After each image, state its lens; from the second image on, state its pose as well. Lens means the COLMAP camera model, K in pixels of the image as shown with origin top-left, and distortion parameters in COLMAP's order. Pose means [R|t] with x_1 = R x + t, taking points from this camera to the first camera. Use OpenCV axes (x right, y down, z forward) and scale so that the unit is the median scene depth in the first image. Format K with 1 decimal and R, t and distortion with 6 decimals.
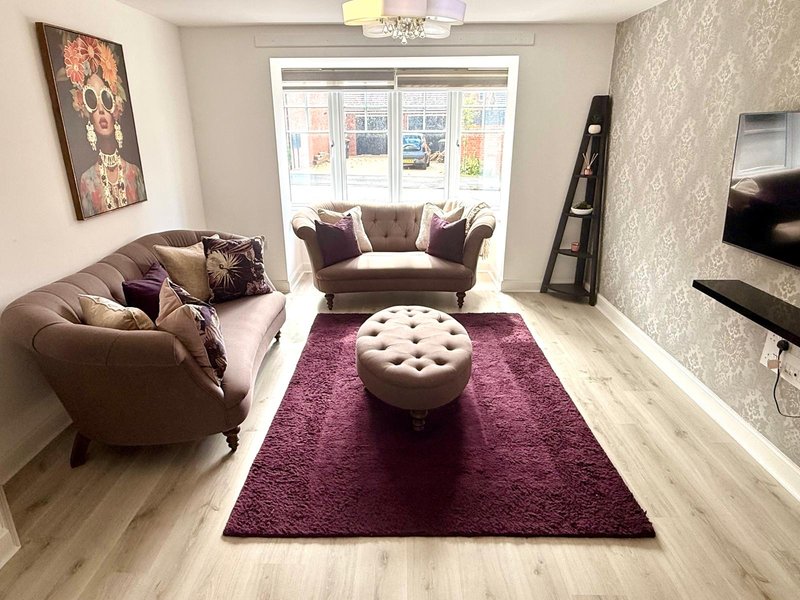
lens RADIAL K [[480.0, 0, 391.4], [0, 480.0, 298.5], [0, 0, 1]] dist [0.001010, 0.002530]
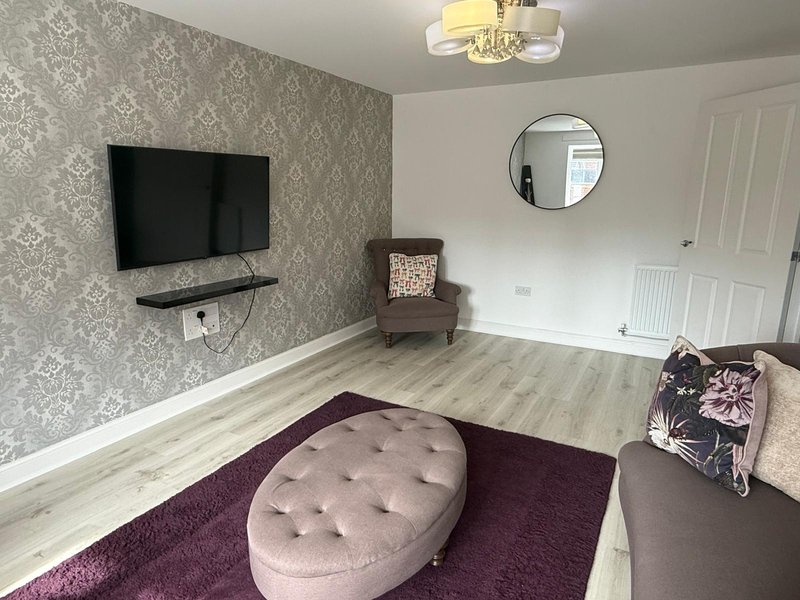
lens RADIAL K [[480.0, 0, 391.4], [0, 480.0, 298.5], [0, 0, 1]] dist [0.001010, 0.002530]
pose [[-0.876497, -0.106787, 0.469414, -0.285217], [0.160847, 0.854088, 0.494634, -0.478842], [-0.453741, 0.509049, -0.731429, 1.531905]]
